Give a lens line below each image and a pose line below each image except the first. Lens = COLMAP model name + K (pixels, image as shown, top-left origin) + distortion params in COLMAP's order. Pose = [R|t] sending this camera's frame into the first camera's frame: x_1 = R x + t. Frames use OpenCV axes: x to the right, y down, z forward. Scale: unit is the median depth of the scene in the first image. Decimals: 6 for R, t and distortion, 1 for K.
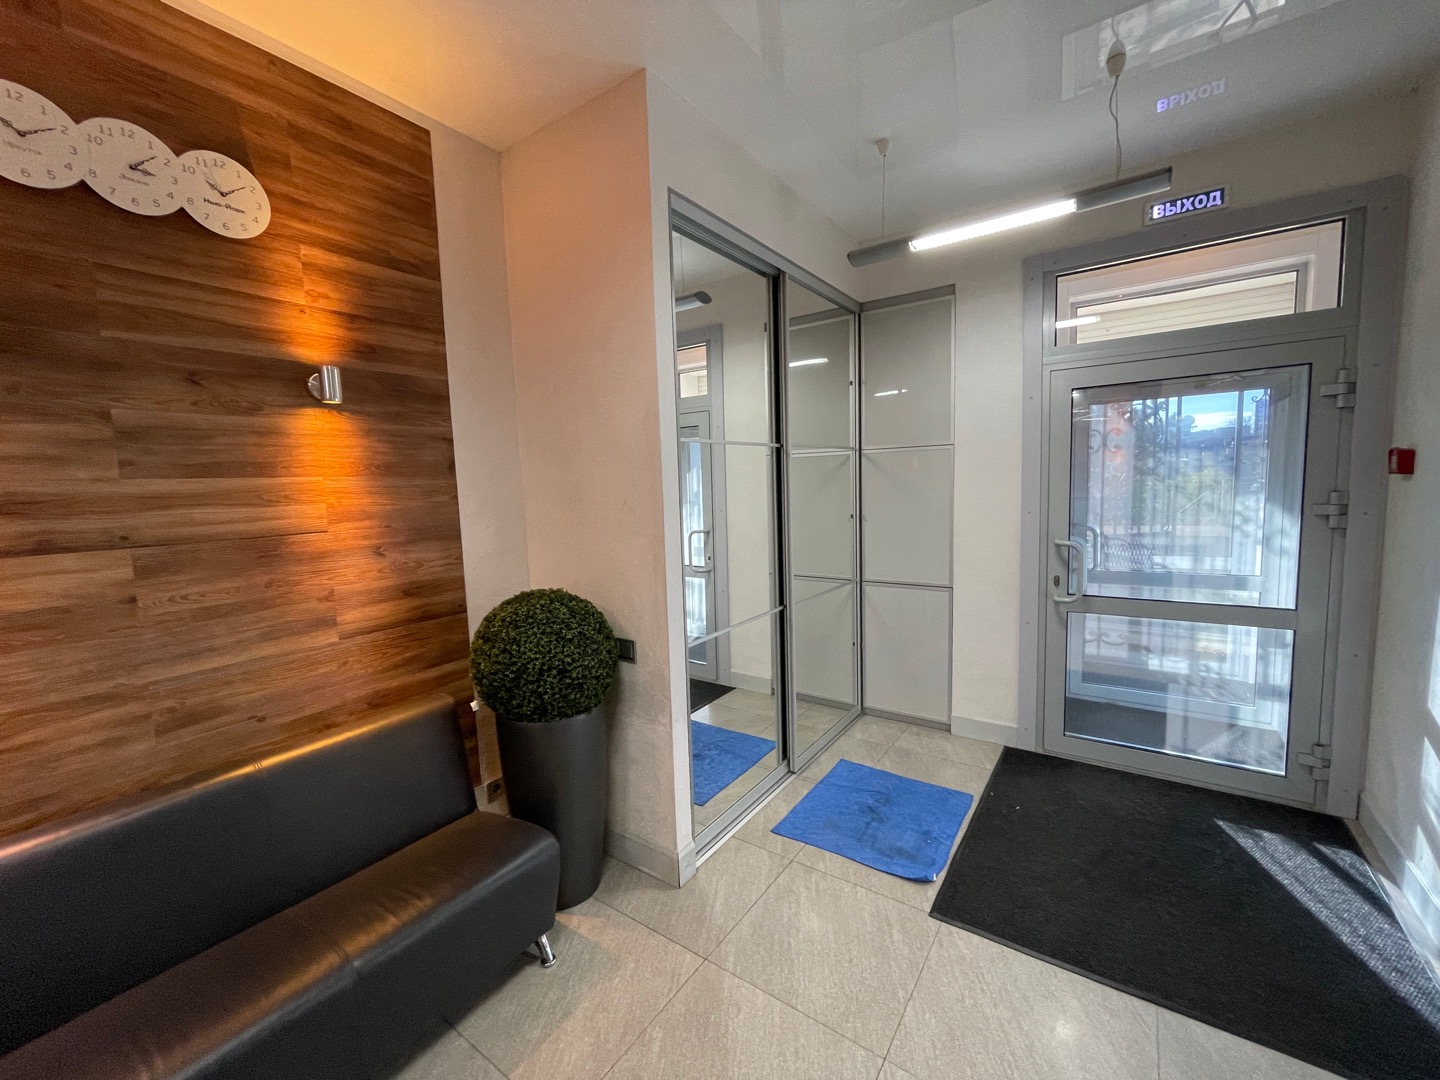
lens RADIAL K [[585.8, 0, 720.0], [0, 585.8, 540.0], [0, 0, 1]] dist [0.001478, 0.000254]
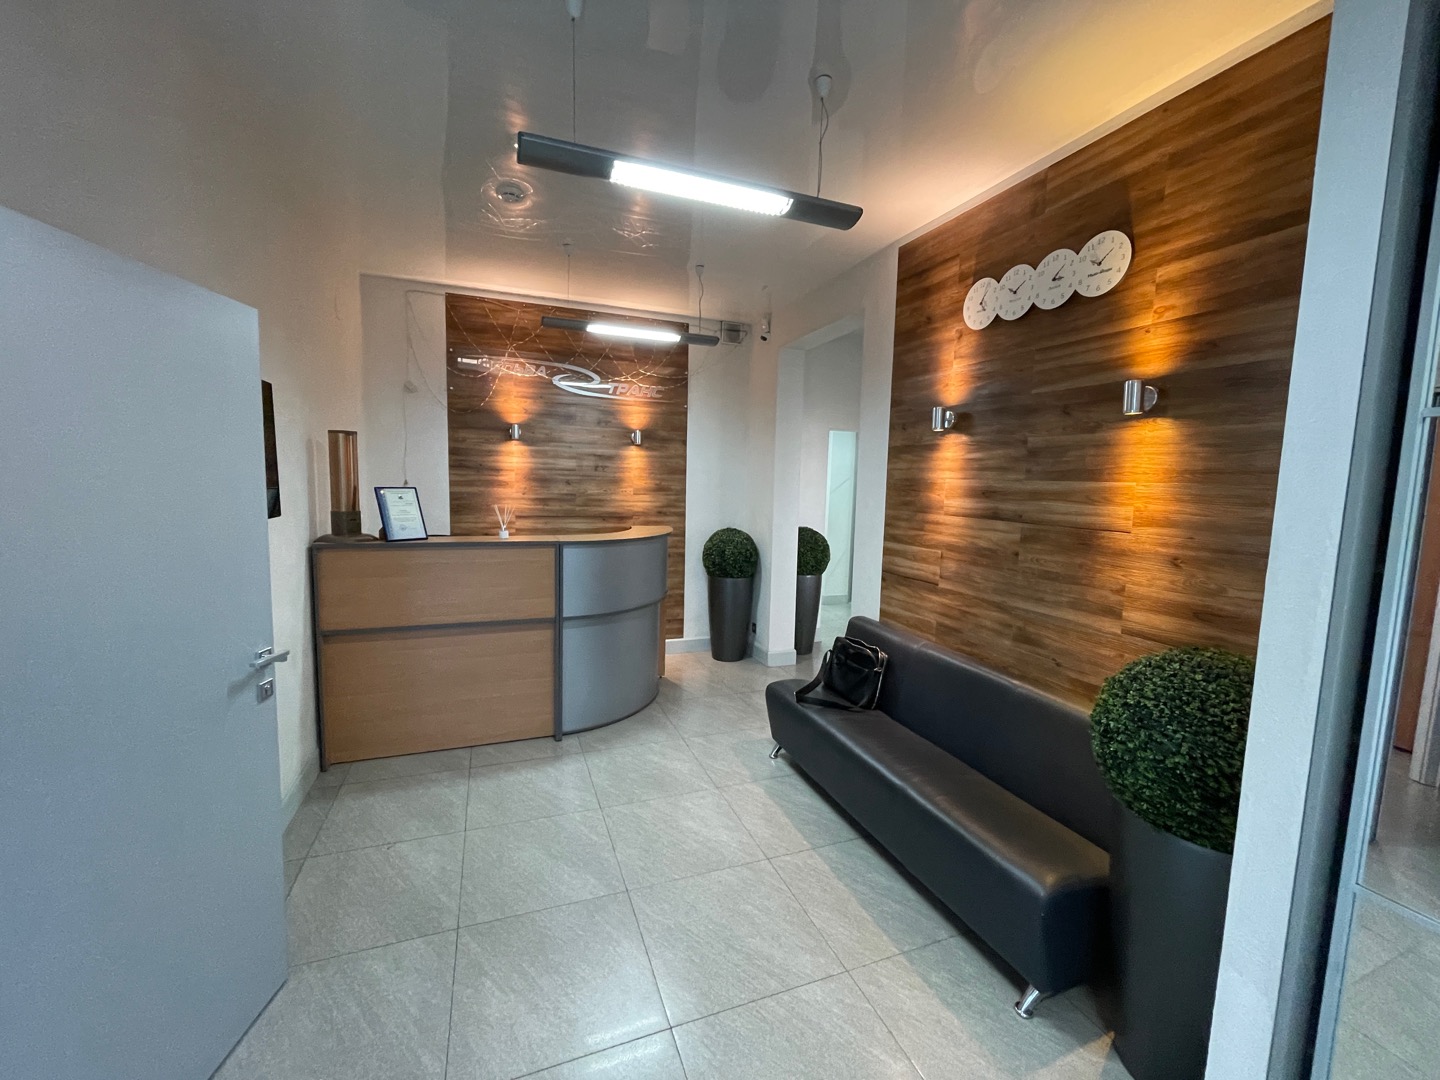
lens RADIAL K [[585.8, 0, 720.0], [0, 585.8, 540.0], [0, 0, 1]] dist [0.001478, 0.000254]
pose [[-0.558218, 0.104396, -0.823101, 0.689839], [-0.091555, 0.978243, 0.186165, -0.141812], [0.824628, 0.179280, -0.536515, 1.017362]]
